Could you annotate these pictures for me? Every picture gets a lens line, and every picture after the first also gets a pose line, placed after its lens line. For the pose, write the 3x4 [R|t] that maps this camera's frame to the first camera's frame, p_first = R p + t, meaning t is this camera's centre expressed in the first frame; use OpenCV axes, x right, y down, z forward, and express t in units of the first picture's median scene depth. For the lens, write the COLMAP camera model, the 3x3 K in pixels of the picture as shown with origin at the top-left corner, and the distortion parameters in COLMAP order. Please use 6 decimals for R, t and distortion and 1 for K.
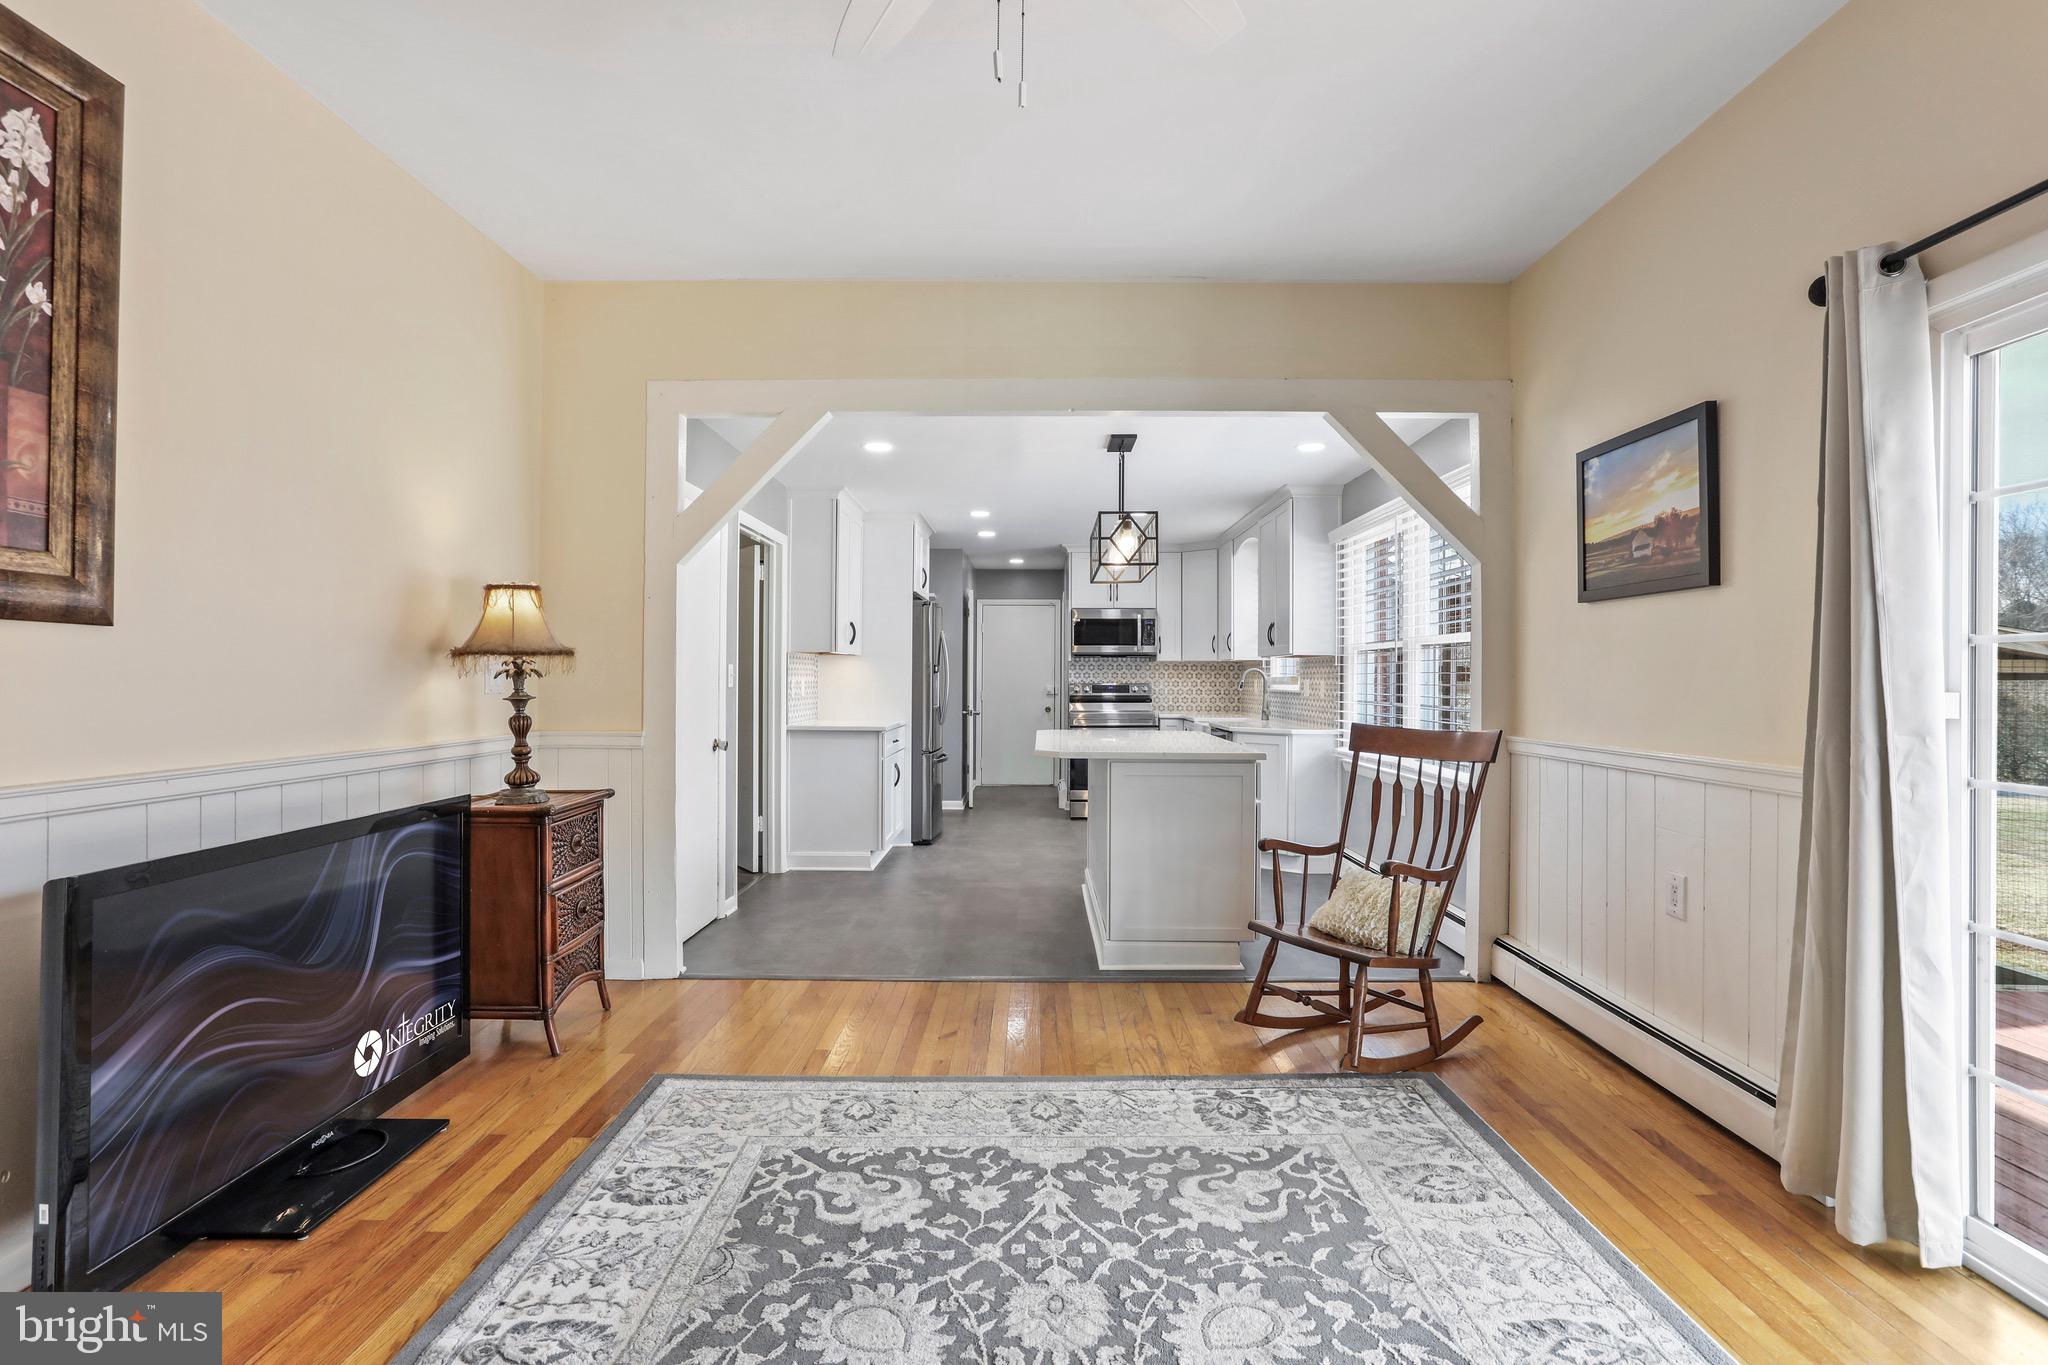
lens RADIAL K [[1008.0, 0, 1022.0], [0, 1008.0, 677.8], [0, 0, 1]] dist [-0.050859, 0.027414]
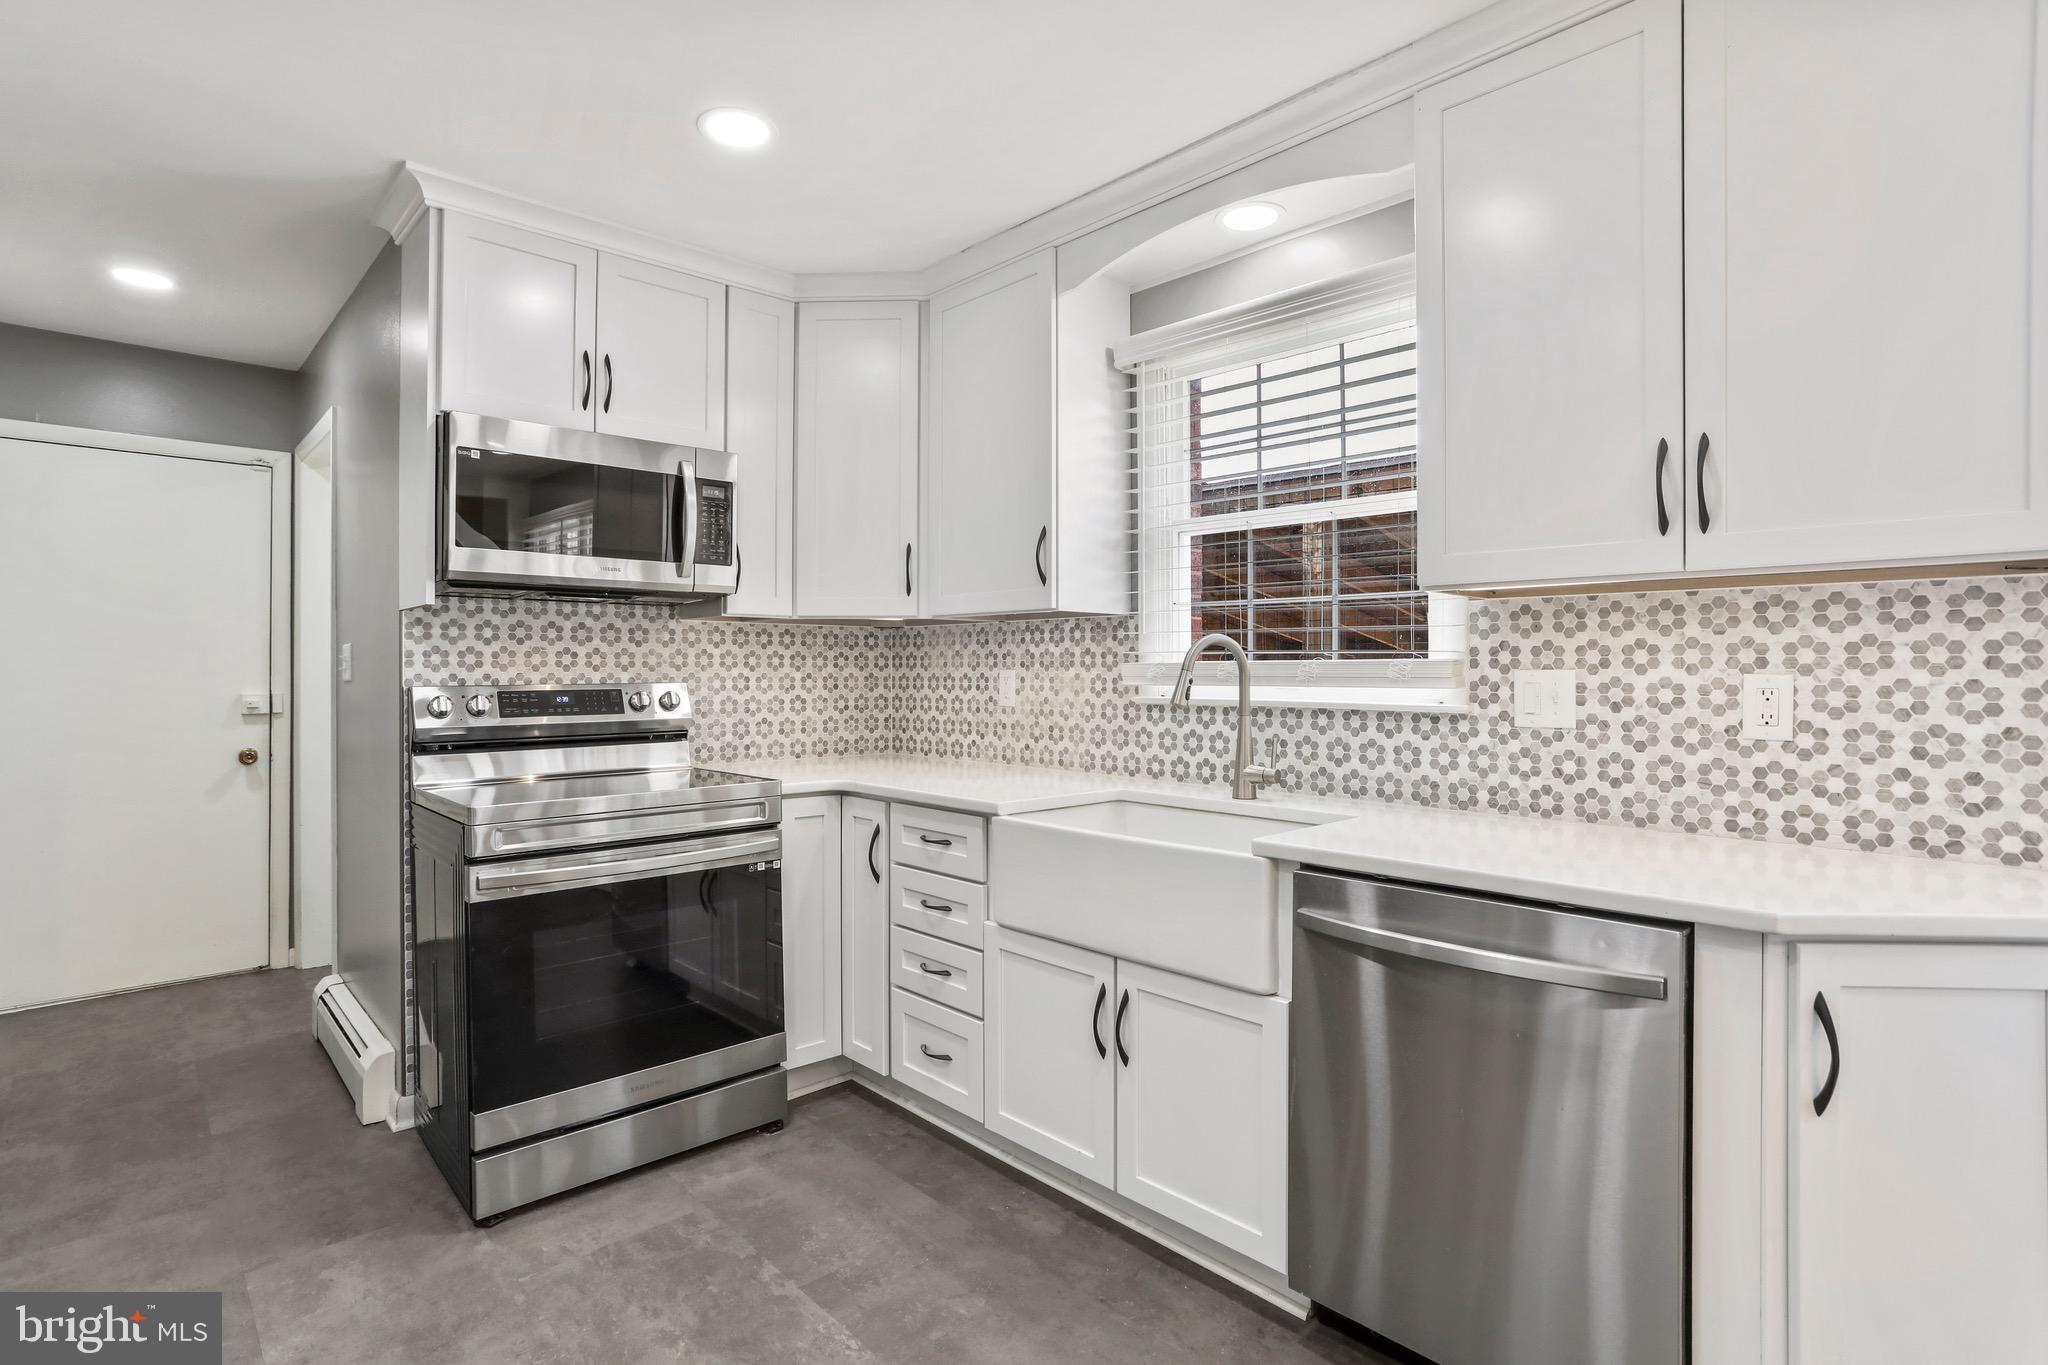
lens RADIAL K [[1008.0, 0, 1017.2], [0, 1008.0, 664.9], [0, 0, 1]] dist [-0.050859, 0.027414]
pose [[0.720364, -0.003220, 0.693589, -0.089038], [0.003260, 0.999994, 0.001256, -0.001434], [-0.693589, 0.001356, 0.720370, 2.571863]]
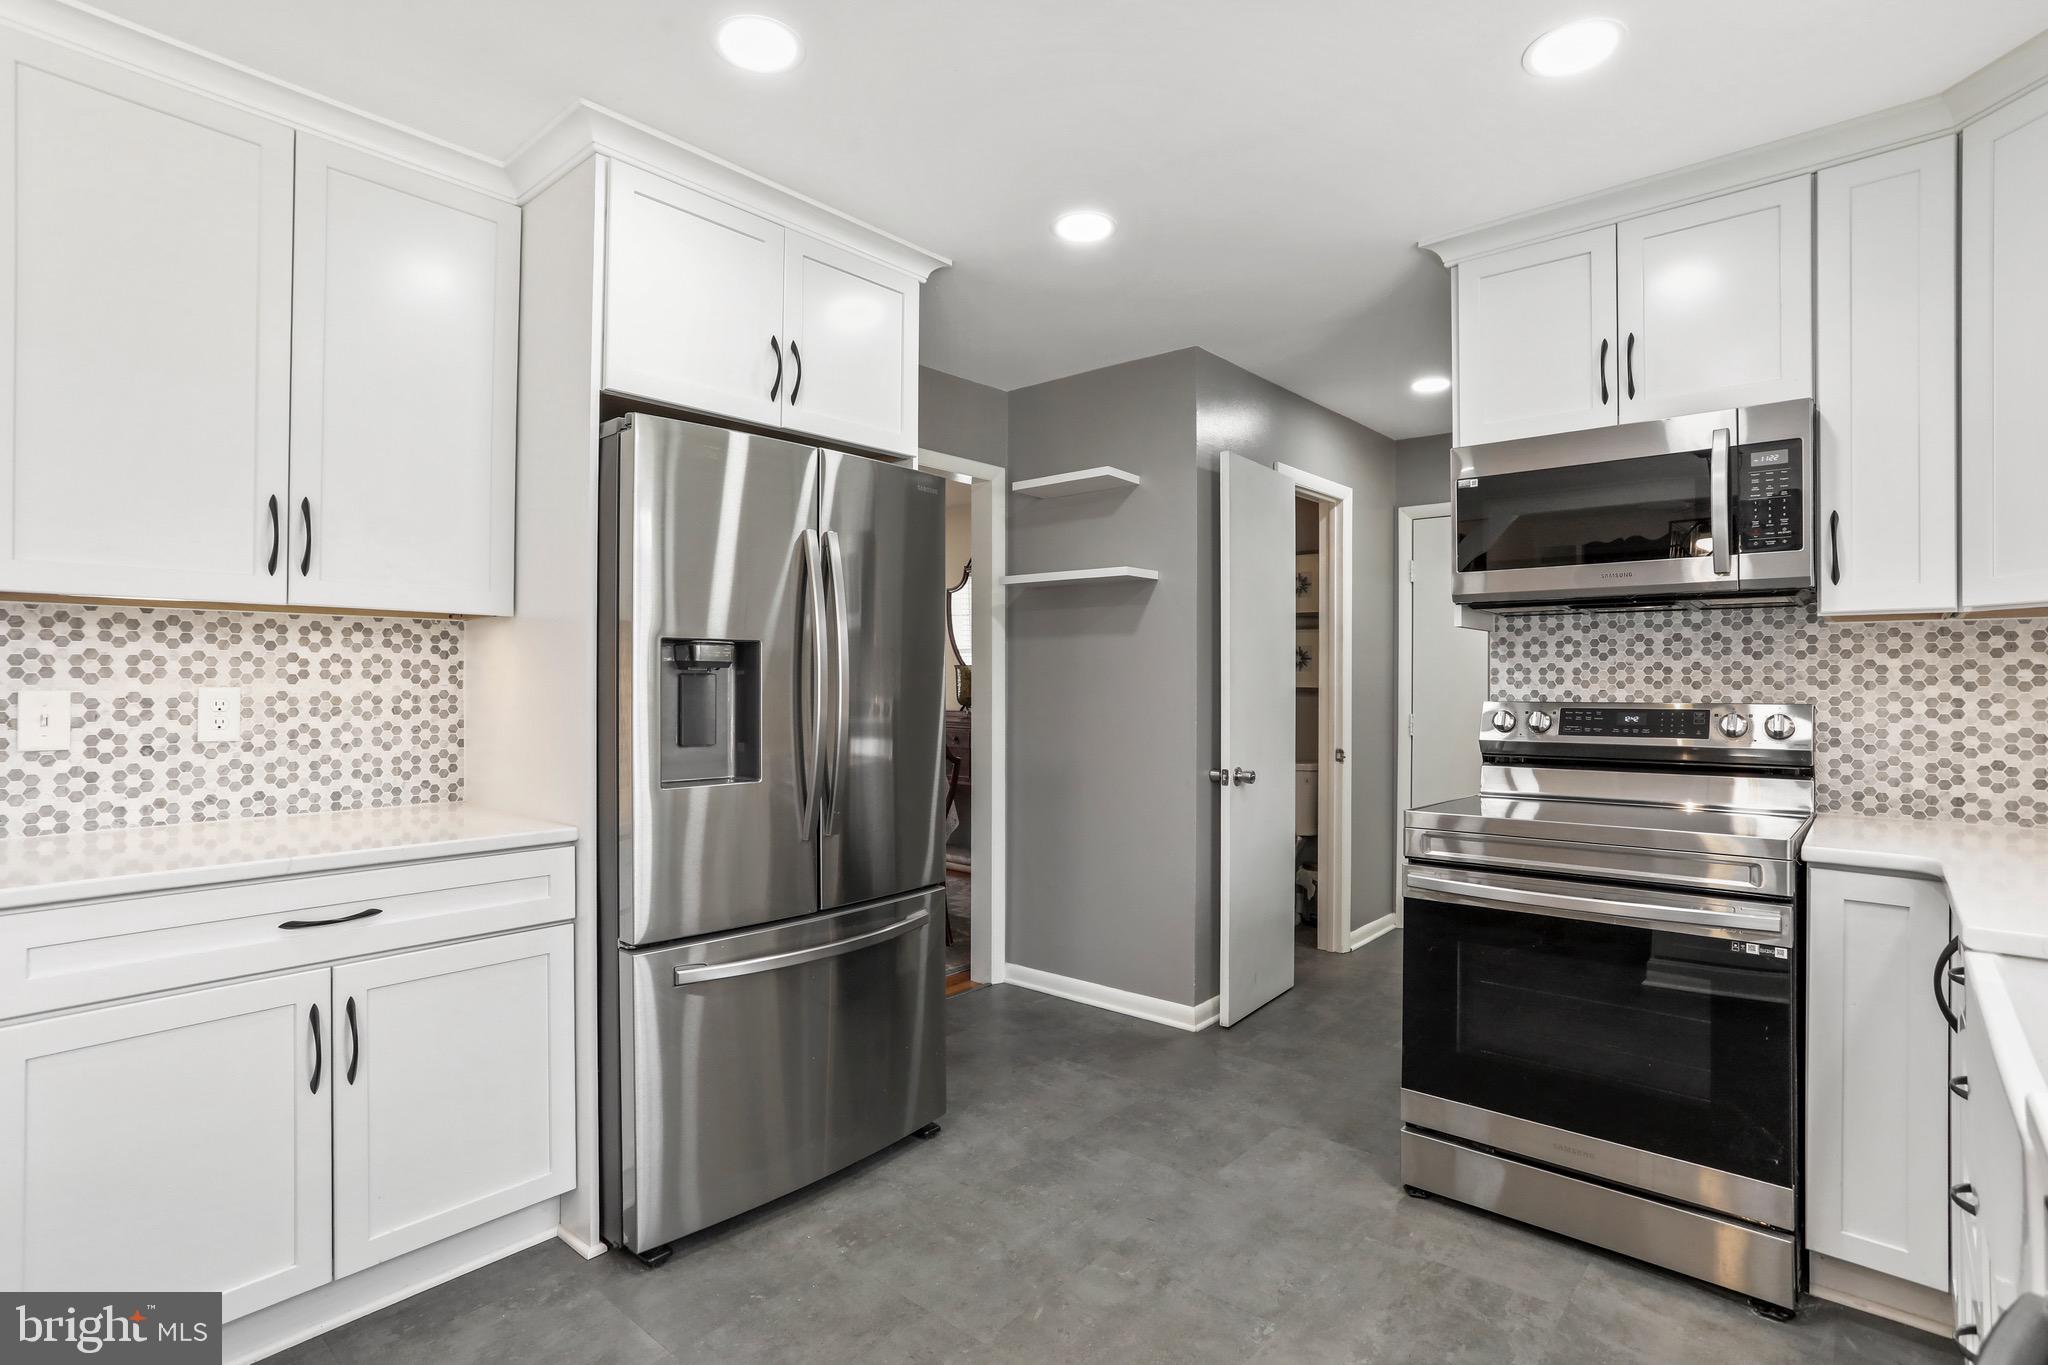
lens RADIAL K [[1008.0, 0, 1020.3], [0, 1008.0, 675.9], [0, 0, 1]] dist [-0.050859, 0.027414]
pose [[0.763611, -0.006281, -0.645646, 0.512158], [0.001541, 0.999968, -0.007905, -0.000401], [0.645675, 0.005041, 0.763596, 2.547016]]
